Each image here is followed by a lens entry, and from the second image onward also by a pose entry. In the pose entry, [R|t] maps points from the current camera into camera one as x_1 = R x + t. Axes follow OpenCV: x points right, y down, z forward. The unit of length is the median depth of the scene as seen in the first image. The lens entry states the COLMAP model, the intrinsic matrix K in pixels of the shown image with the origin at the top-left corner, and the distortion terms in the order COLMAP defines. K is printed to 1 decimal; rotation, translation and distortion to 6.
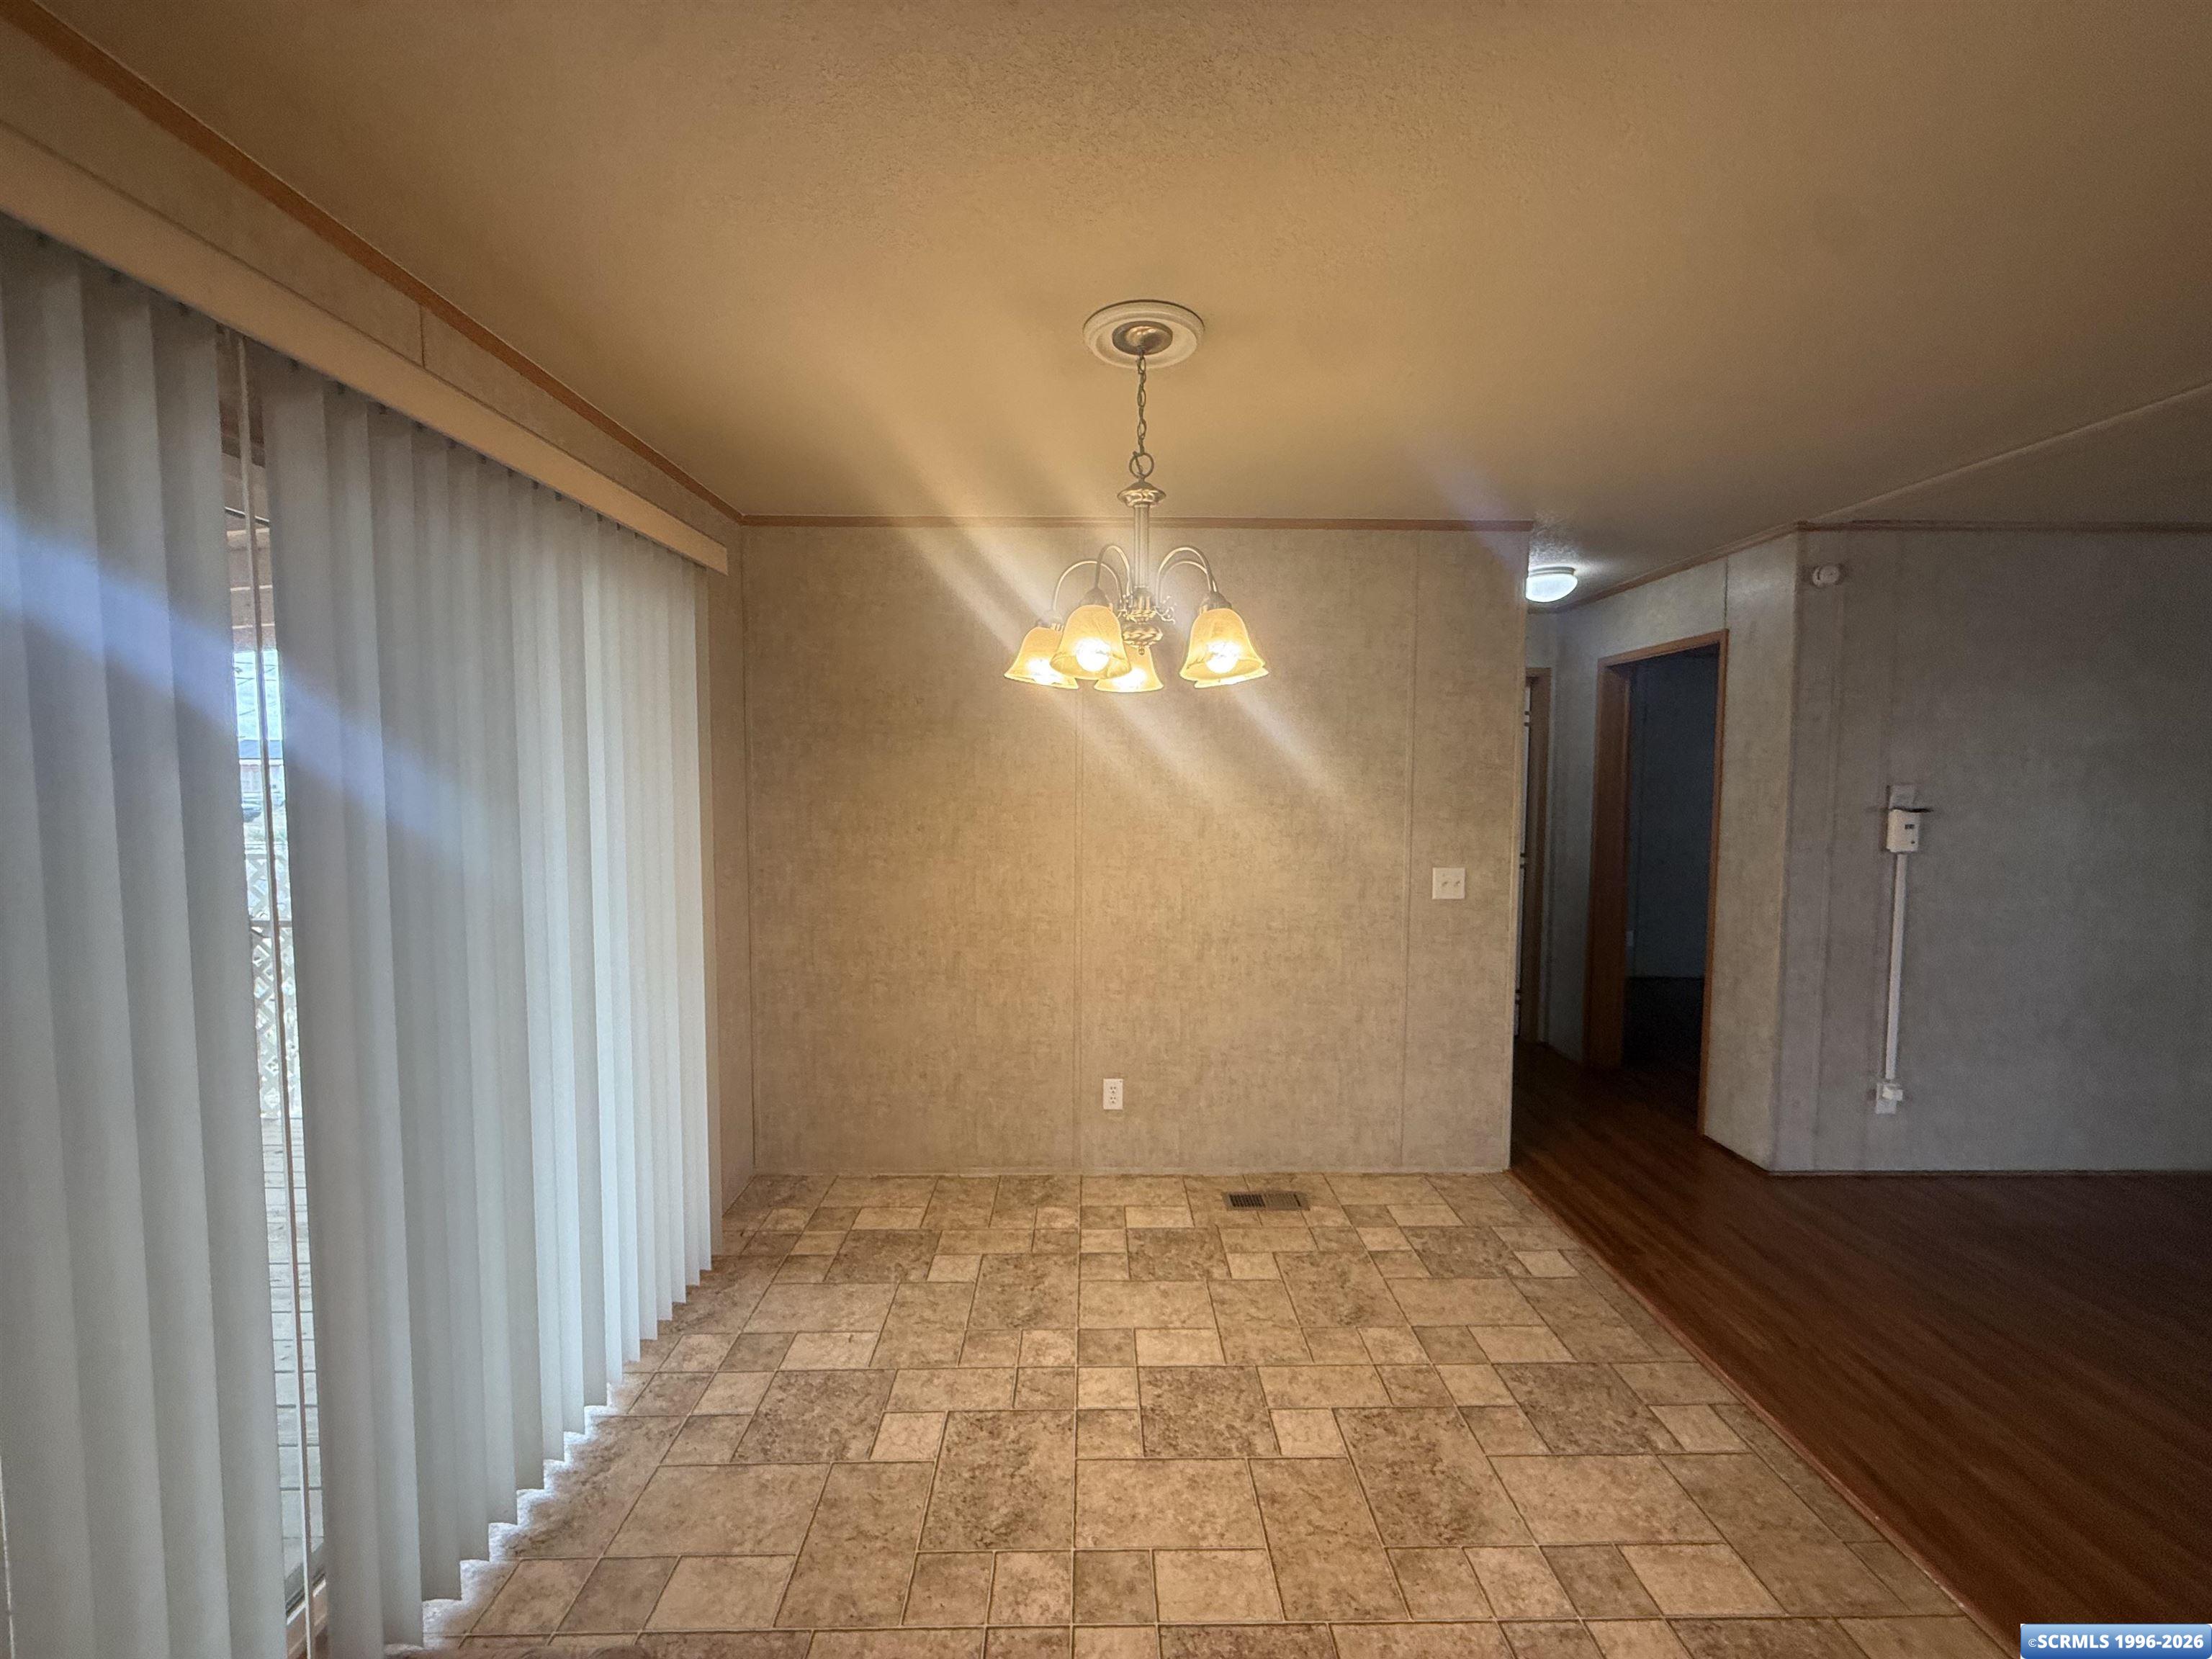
lens RADIAL K [[887.0, 0, 1099.3], [0, 887.0, 828.4], [0, 0, 1]] dist [0.000439, -0.000043]
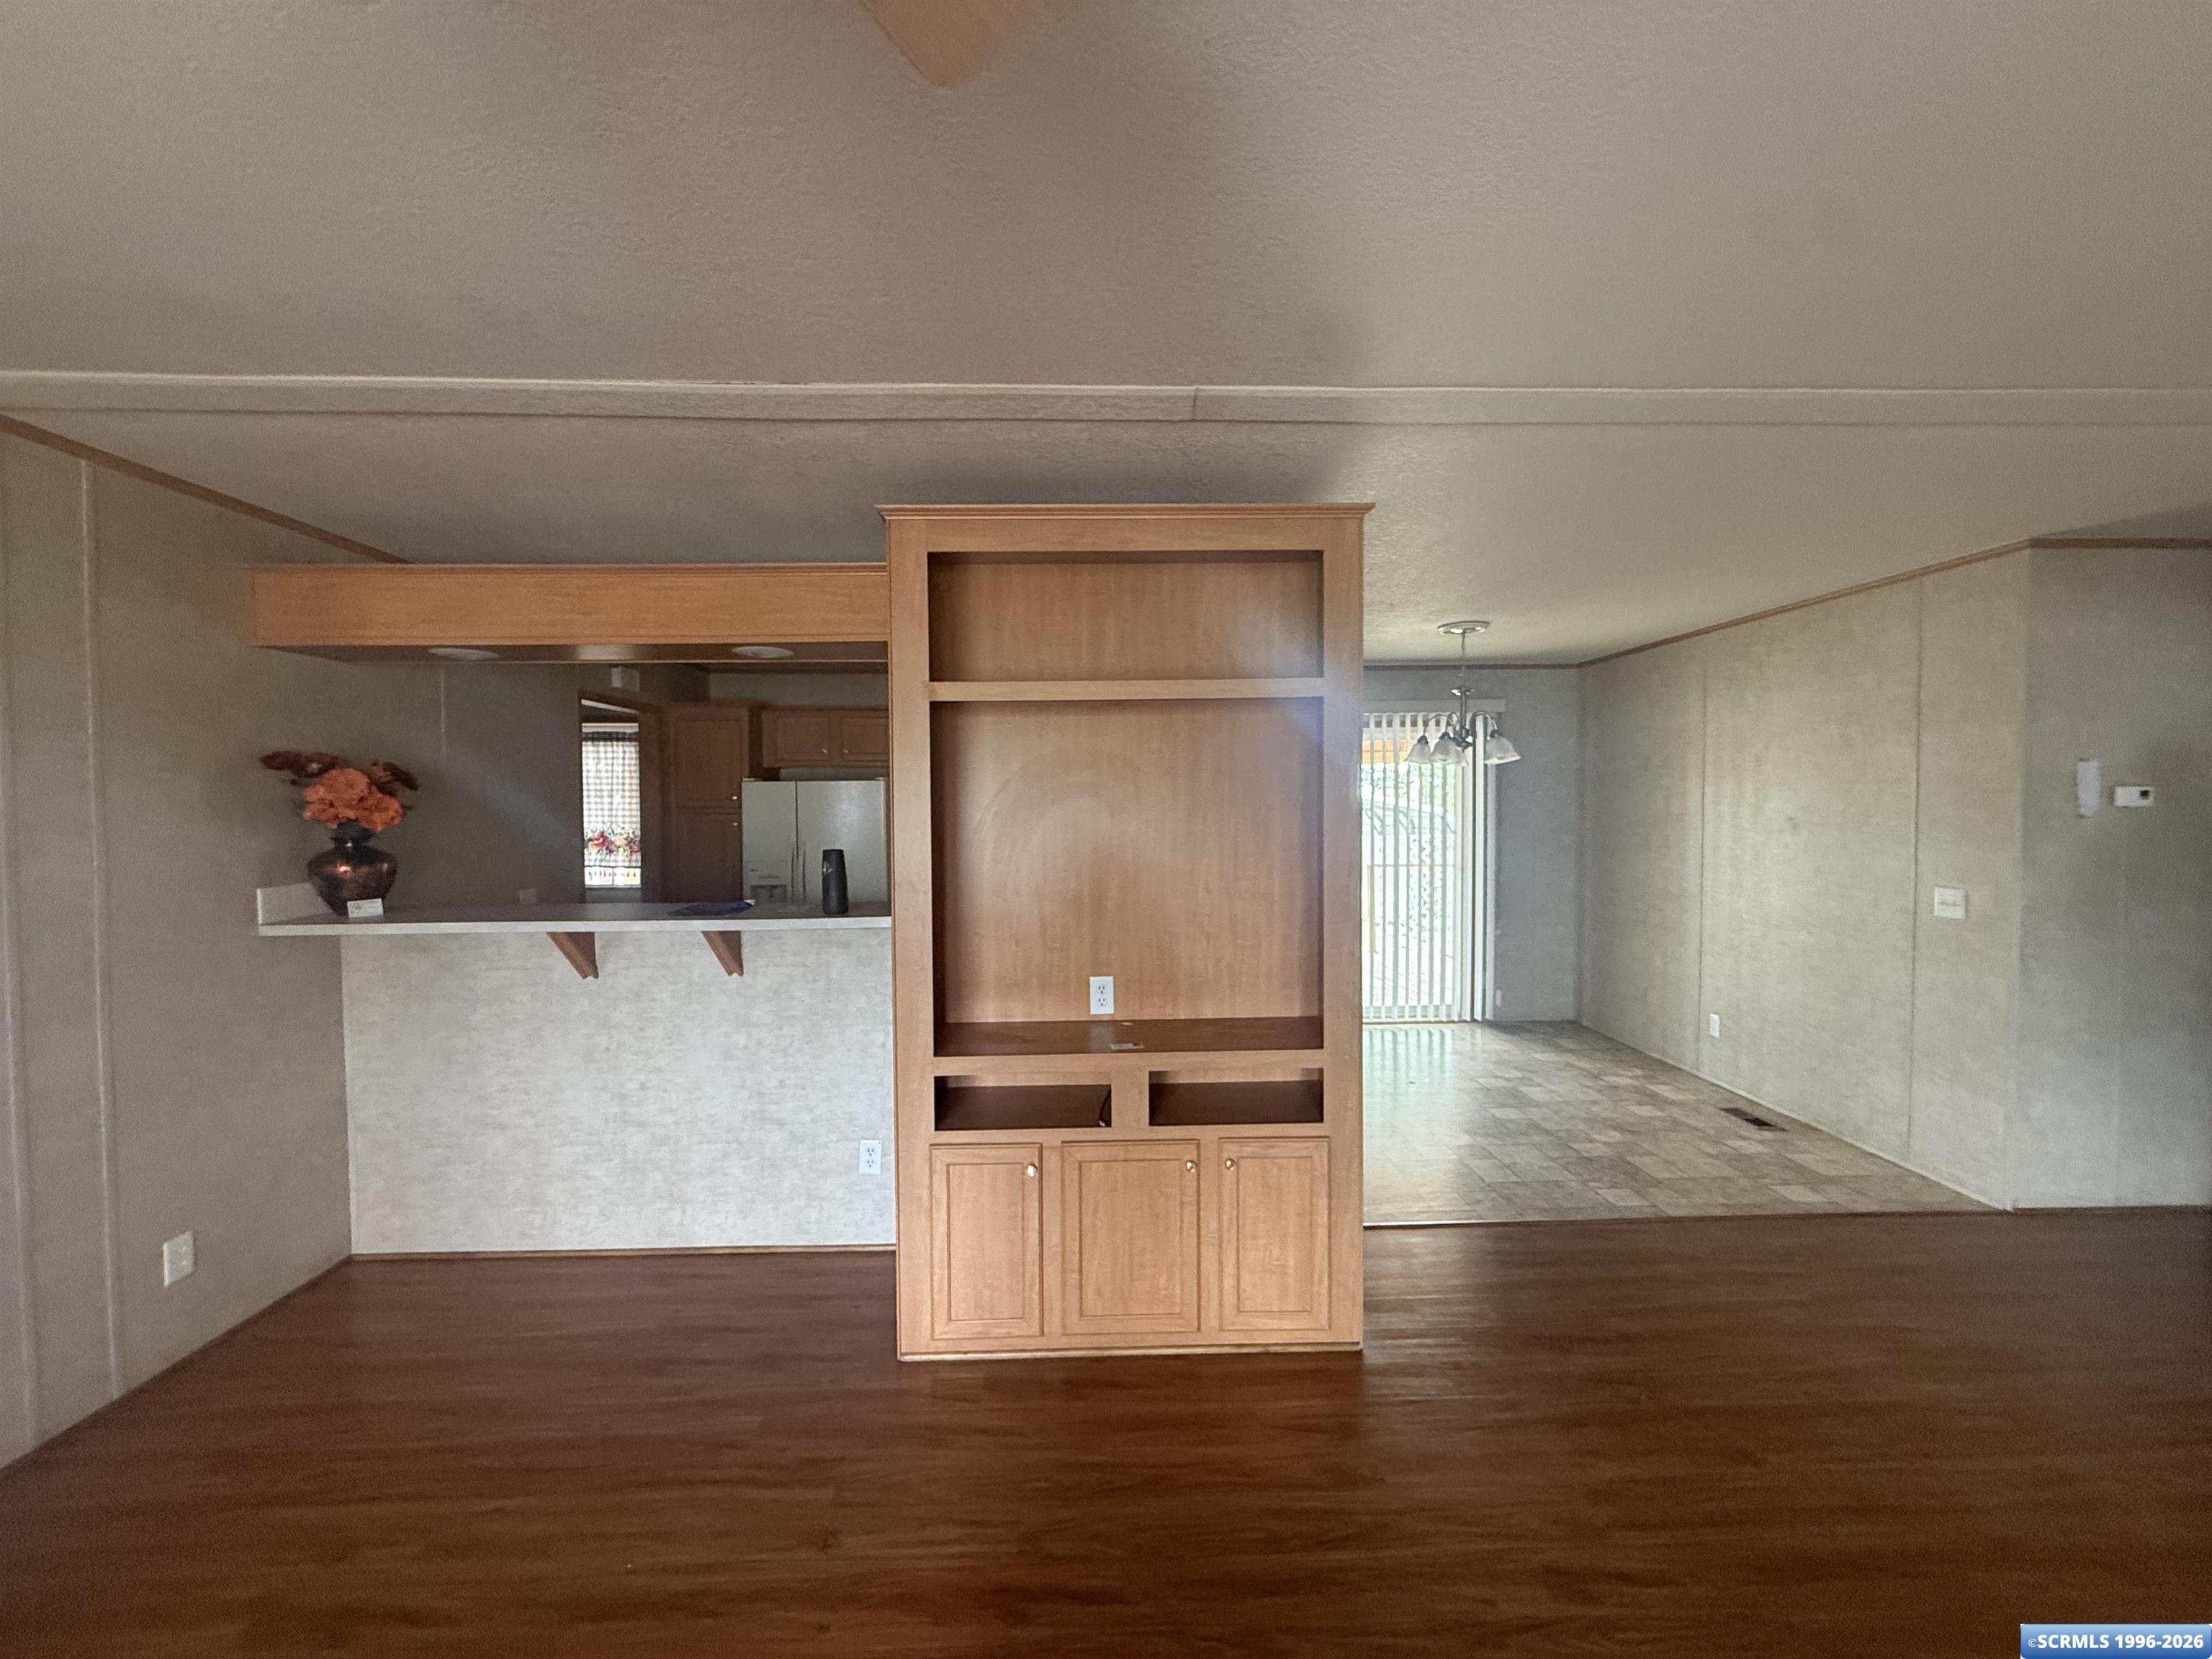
lens RADIAL K [[887.0, 0, 1099.3], [0, 887.0, 828.4], [0, 0, 1]] dist [0.000439, -0.000043]
pose [[0.013273, 0.029621, -0.999473, 1.695353], [-0.057045, 0.997956, 0.028819, 0.002057], [0.998283, 0.056632, 0.014935, -0.022907]]
